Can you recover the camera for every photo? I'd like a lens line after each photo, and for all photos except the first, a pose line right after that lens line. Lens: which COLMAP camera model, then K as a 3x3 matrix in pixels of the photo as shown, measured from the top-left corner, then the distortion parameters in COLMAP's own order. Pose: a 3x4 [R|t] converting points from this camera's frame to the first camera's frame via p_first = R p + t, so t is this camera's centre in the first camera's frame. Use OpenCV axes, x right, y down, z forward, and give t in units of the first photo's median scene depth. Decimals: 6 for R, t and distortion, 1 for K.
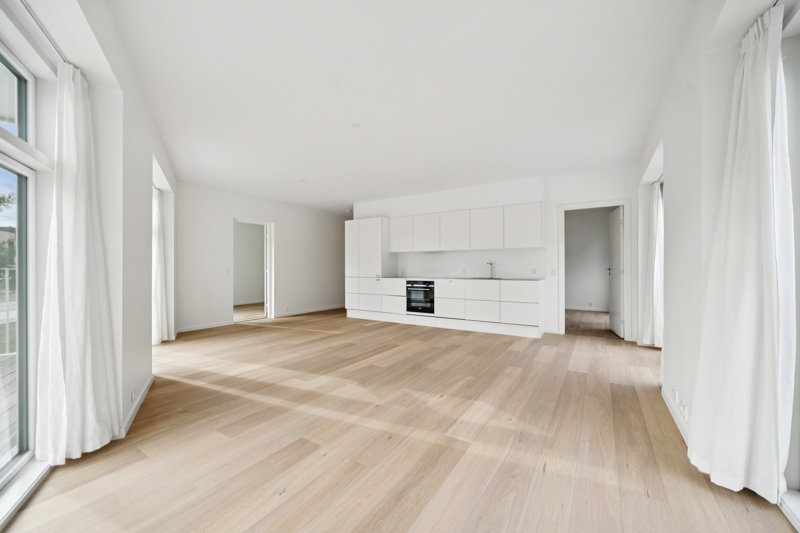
lens RADIAL K [[313.8, 0, 402.6], [0, 313.8, 273.3], [0, 0, 1]] dist [0.000253, -0.000038]
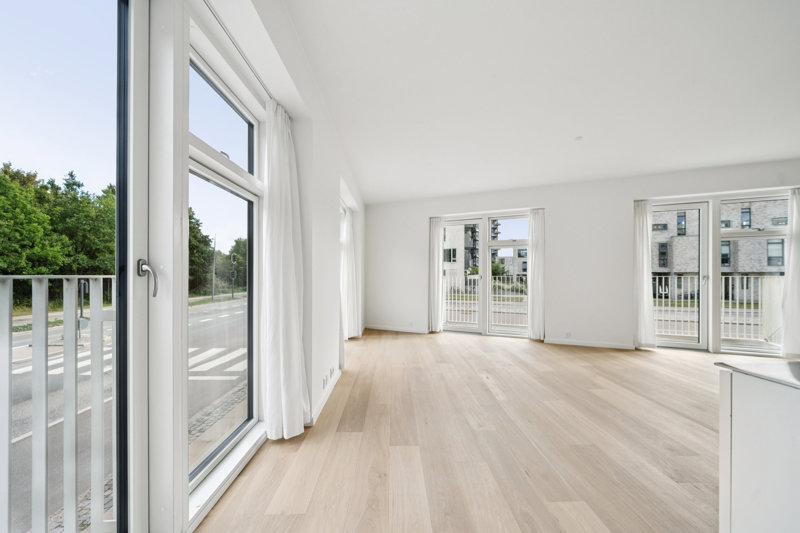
lens RADIAL K [[313.8, 0, 402.6], [0, 313.8, 273.3], [0, 0, 1]] dist [0.000253, -0.000038]
pose [[-0.831678, -0.005581, -0.555230, 0.518277], [-0.008217, 0.999964, 0.002257, -0.013040], [0.555197, 0.006439, -0.831694, 0.865528]]
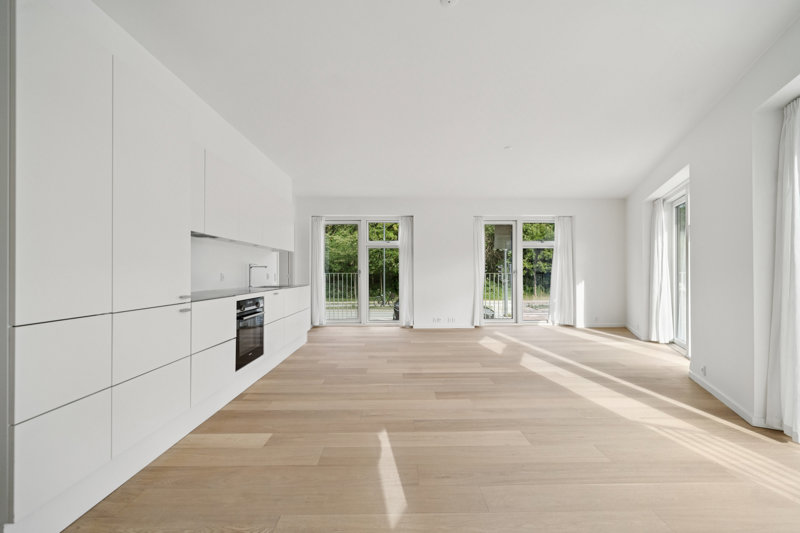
lens RADIAL K [[313.8, 0, 402.6], [0, 313.8, 273.3], [0, 0, 1]] dist [0.000253, -0.000038]
pose [[-0.547344, 0.003282, 0.836901, -0.505966], [0.011010, 0.999934, 0.003280, -0.014468], [-0.836835, 0.011010, -0.547344, 1.099340]]
